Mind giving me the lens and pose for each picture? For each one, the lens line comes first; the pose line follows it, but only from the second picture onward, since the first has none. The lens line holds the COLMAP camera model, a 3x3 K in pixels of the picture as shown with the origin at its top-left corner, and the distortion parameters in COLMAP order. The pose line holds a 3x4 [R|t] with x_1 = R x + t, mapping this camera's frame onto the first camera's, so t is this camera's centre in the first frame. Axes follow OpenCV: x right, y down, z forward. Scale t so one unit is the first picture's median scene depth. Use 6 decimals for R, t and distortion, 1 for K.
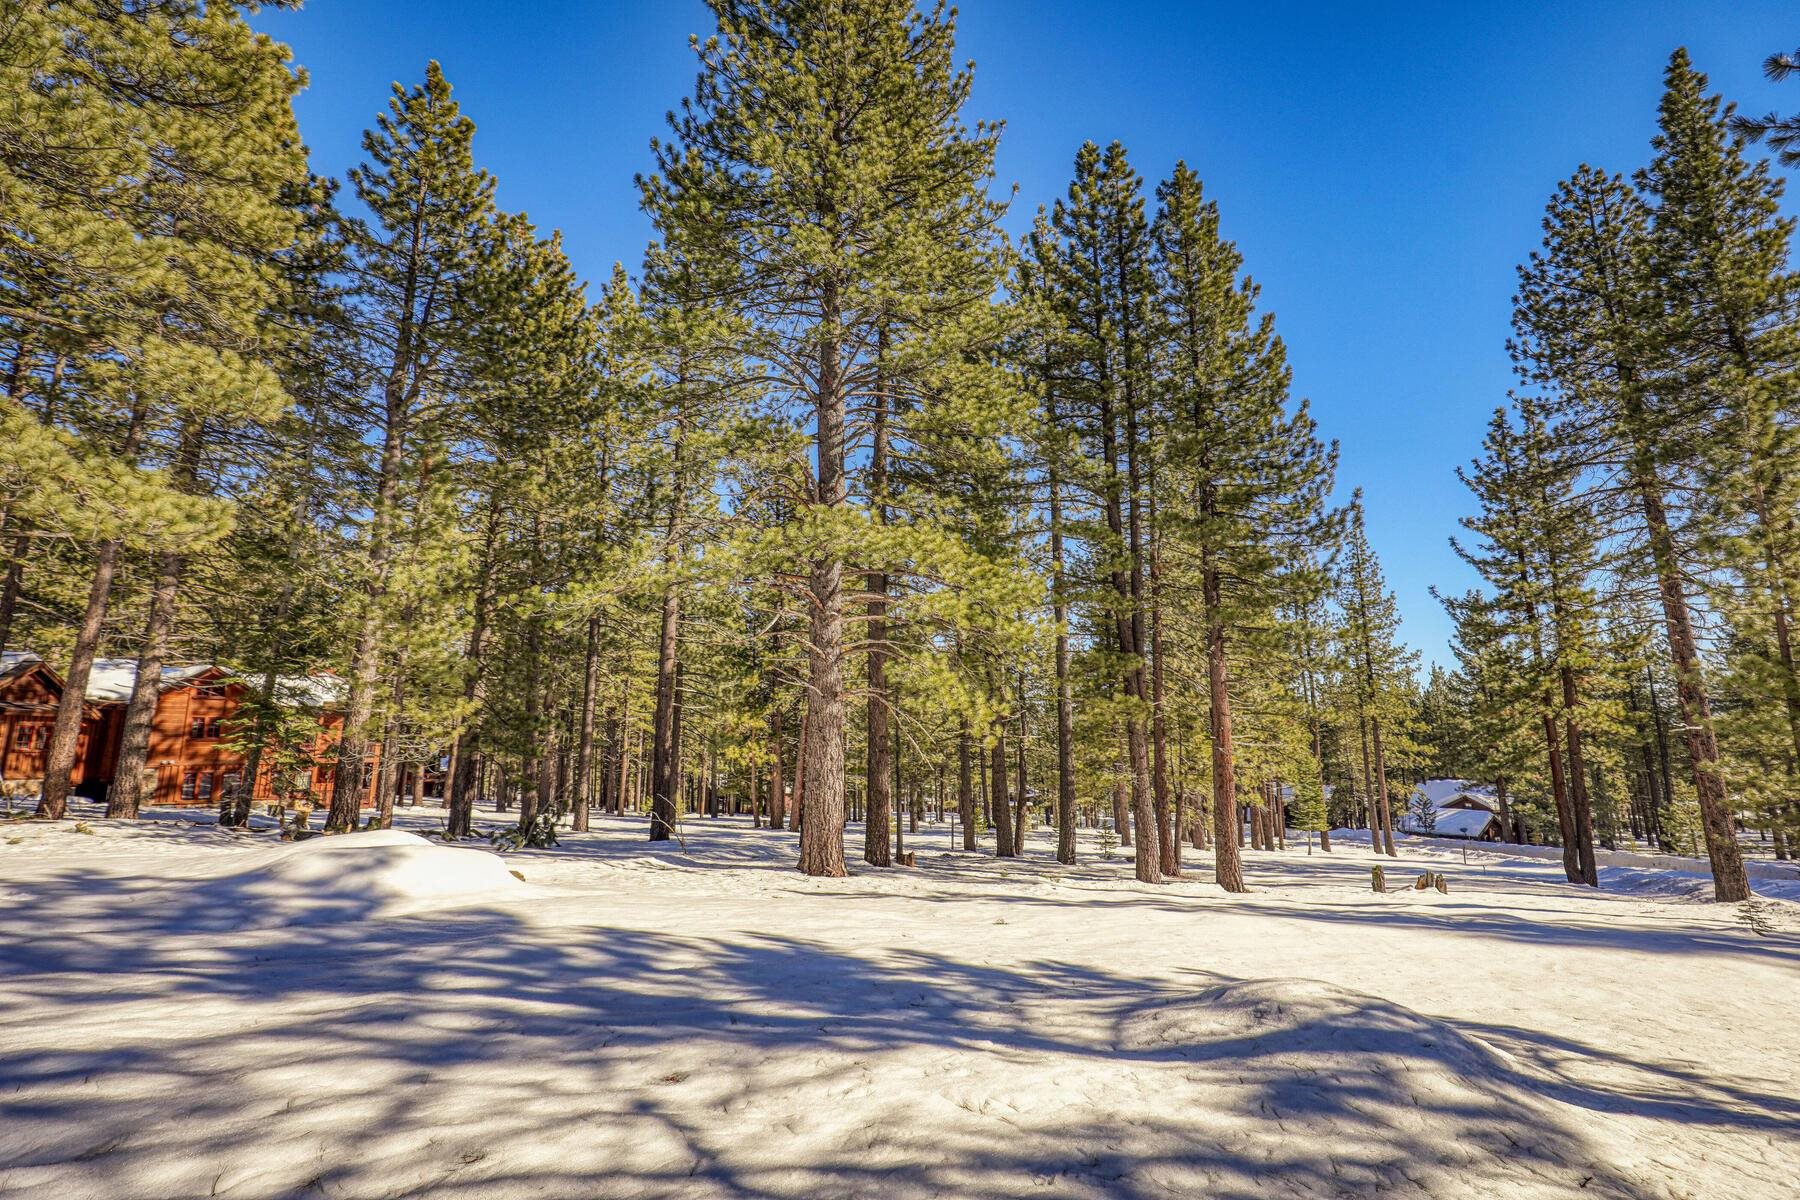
lens RADIAL K [[809.3, 0, 898.1], [0, 809.3, 603.4], [0, 0, 1]] dist [-0.001774, 0.000154]
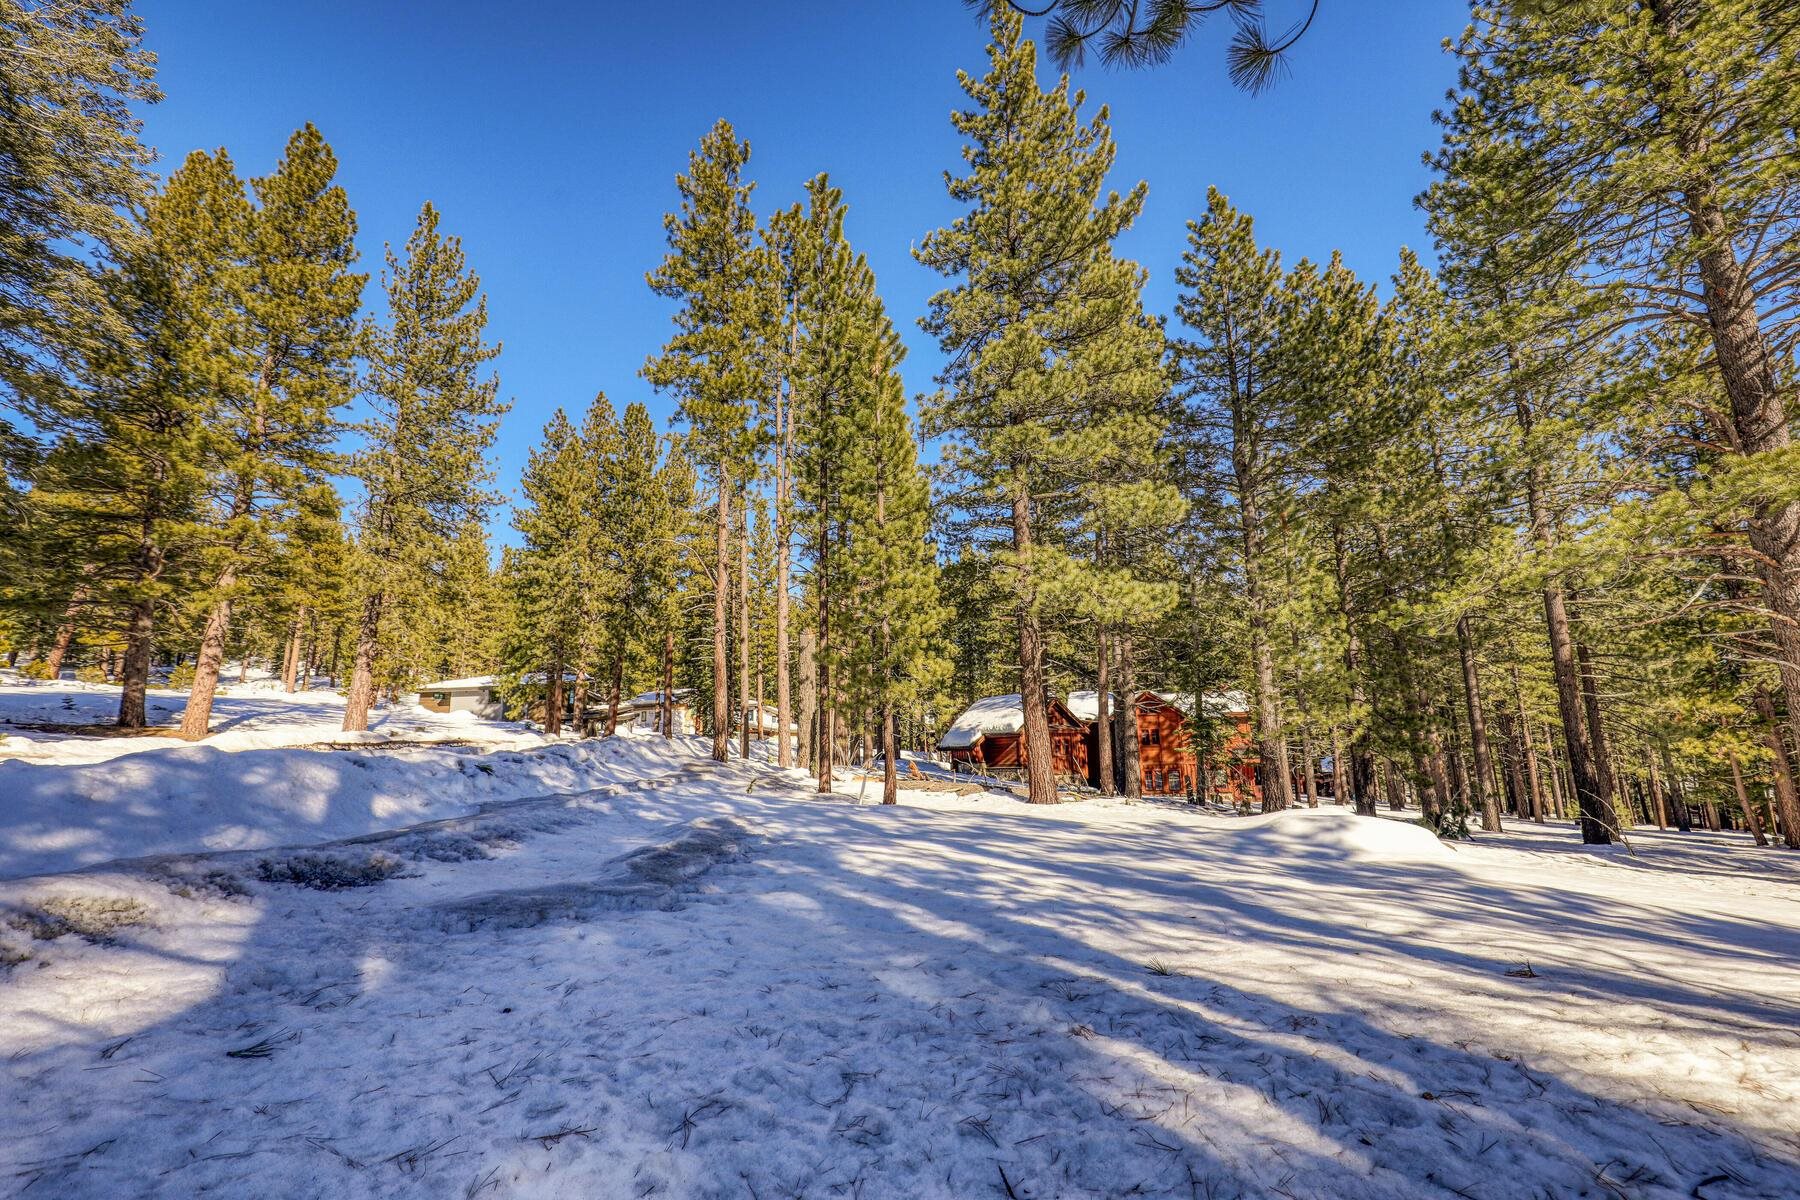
lens RADIAL K [[809.3, 0, 898.1], [0, 809.3, 603.4], [0, 0, 1]] dist [-0.001774, 0.000154]
pose [[0.561111, -0.166433, -0.810835, 0.040514], [0.164304, 0.982480, -0.087964, -0.019472], [0.811269, -0.083866, 0.578626, -0.125322]]
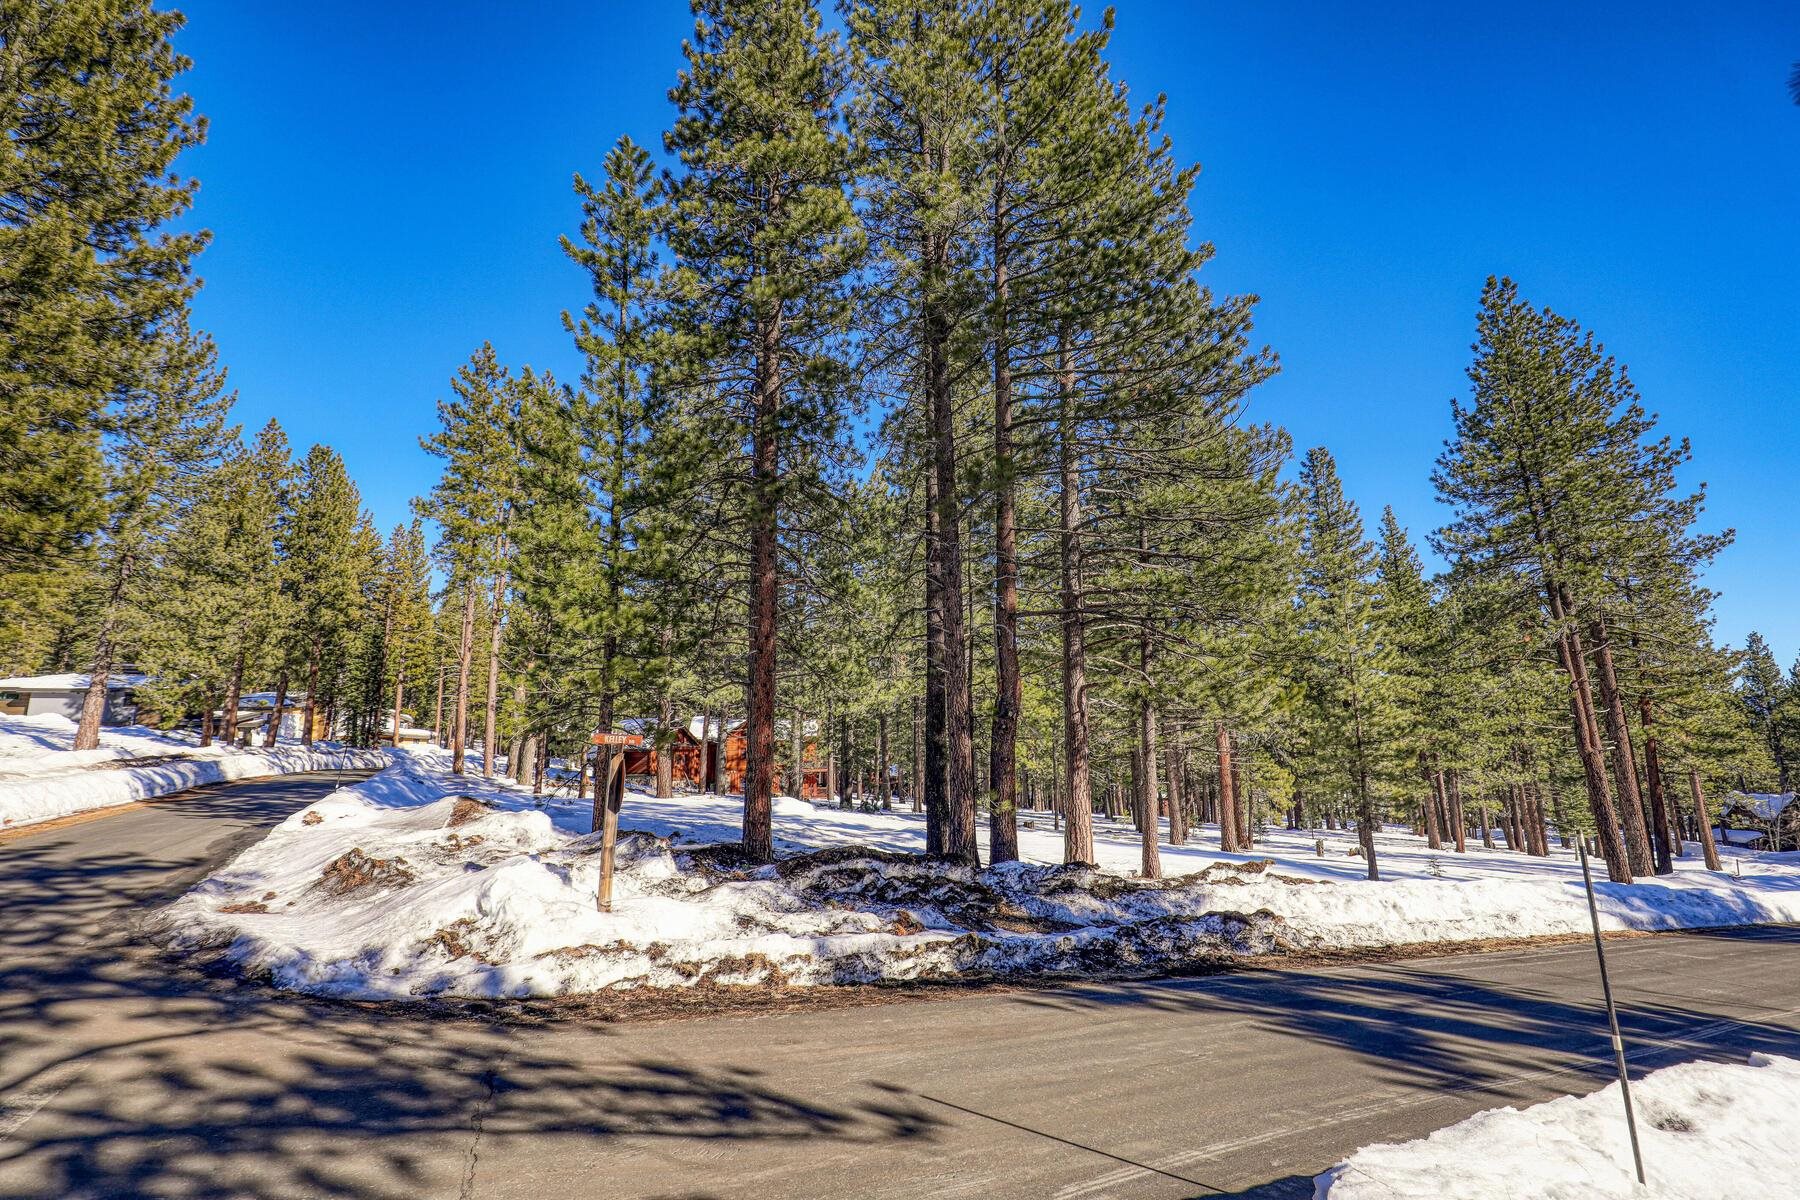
lens RADIAL K [[809.3, 0, 898.1], [0, 809.3, 603.4], [0, 0, 1]] dist [-0.001774, 0.000154]
pose [[0.866211, -0.101115, -0.489341, 0.562393], [0.096932, 0.994712, -0.033957, -0.133481], [0.490186, -0.018019, 0.871431, -0.635085]]
